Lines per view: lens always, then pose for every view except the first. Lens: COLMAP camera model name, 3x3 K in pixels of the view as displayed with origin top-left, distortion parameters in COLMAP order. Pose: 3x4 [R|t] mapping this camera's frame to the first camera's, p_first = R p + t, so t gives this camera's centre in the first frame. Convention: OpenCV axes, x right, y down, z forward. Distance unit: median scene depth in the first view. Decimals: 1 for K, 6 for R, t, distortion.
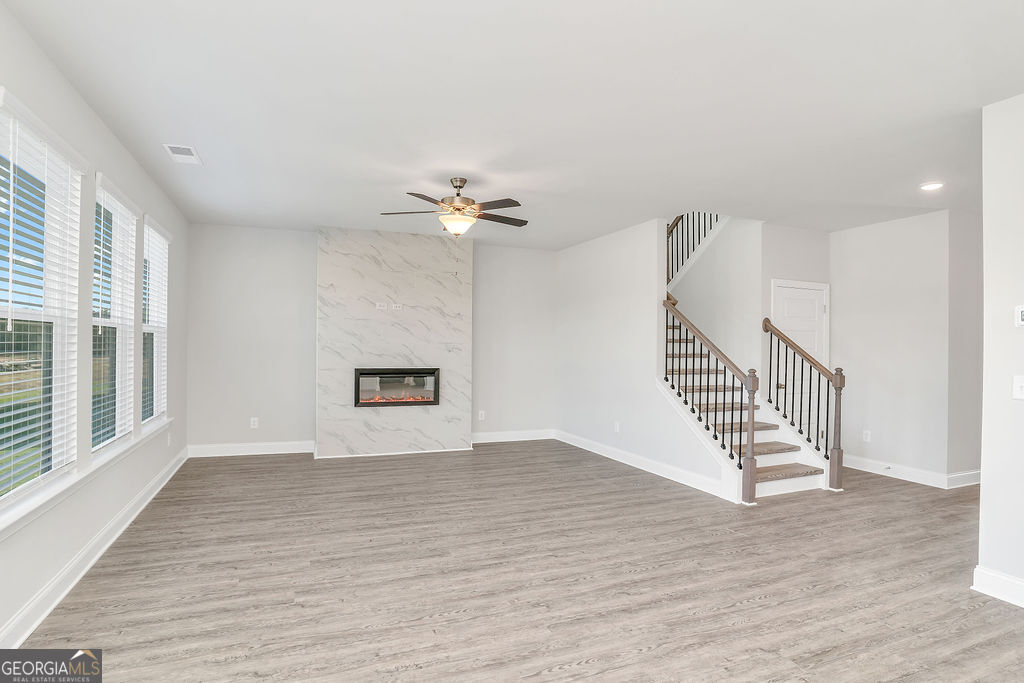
lens RADIAL K [[518.1, 0, 510.1], [0, 518.1, 345.3], [0, 0, 1]] dist [-0.049509, 0.018348]
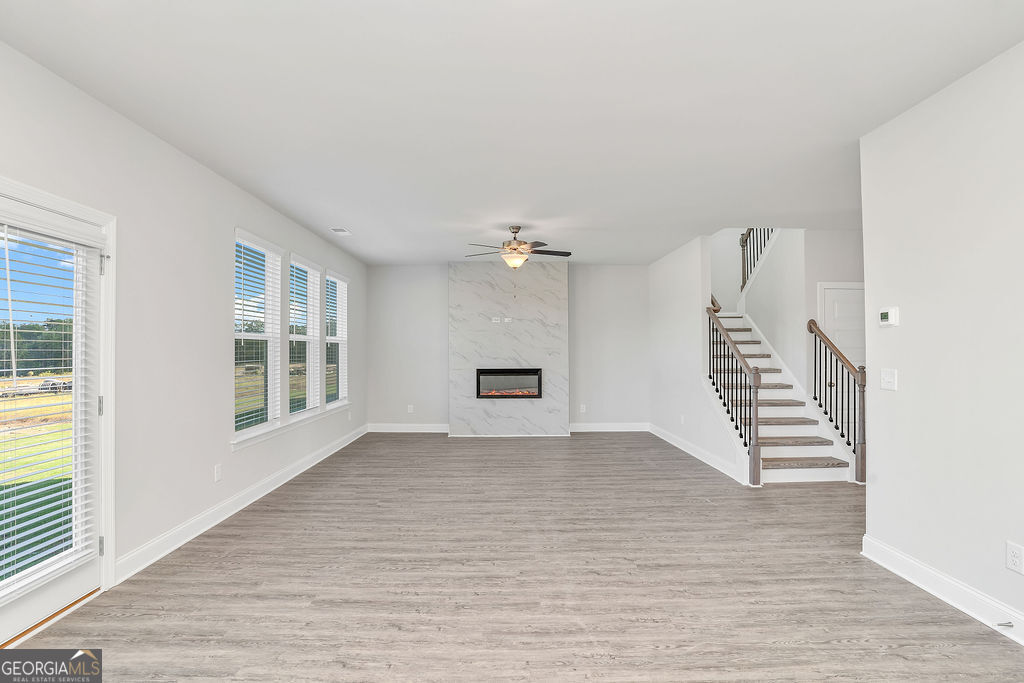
lens RADIAL K [[508.5, 0, 508.4], [0, 508.5, 352.9], [0, 0, 1]] dist [-0.028767, 0.000294]
pose [[0.925800, -0.013980, -0.377756, 0.388008], [0.016657, 0.999854, 0.003820, 0.001240], [0.377647, -0.009829, 0.925897, -0.239751]]
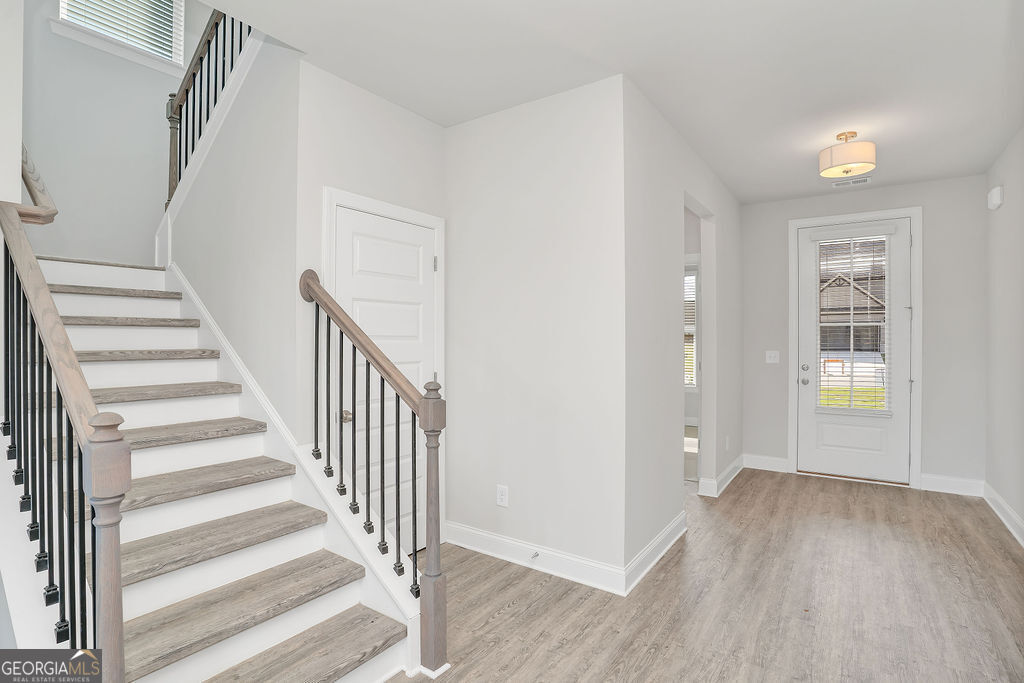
lens RADIAL K [[491.2, 0, 490.2], [0, 491.2, 341.3], [0, 0, 1]] dist [-0.076366, 0.035707]
pose [[0.854030, -0.013013, 0.520061, 0.512231], [0.008627, 0.999904, 0.010852, 0.007890], [-0.520152, -0.004782, 0.854060, 0.681653]]
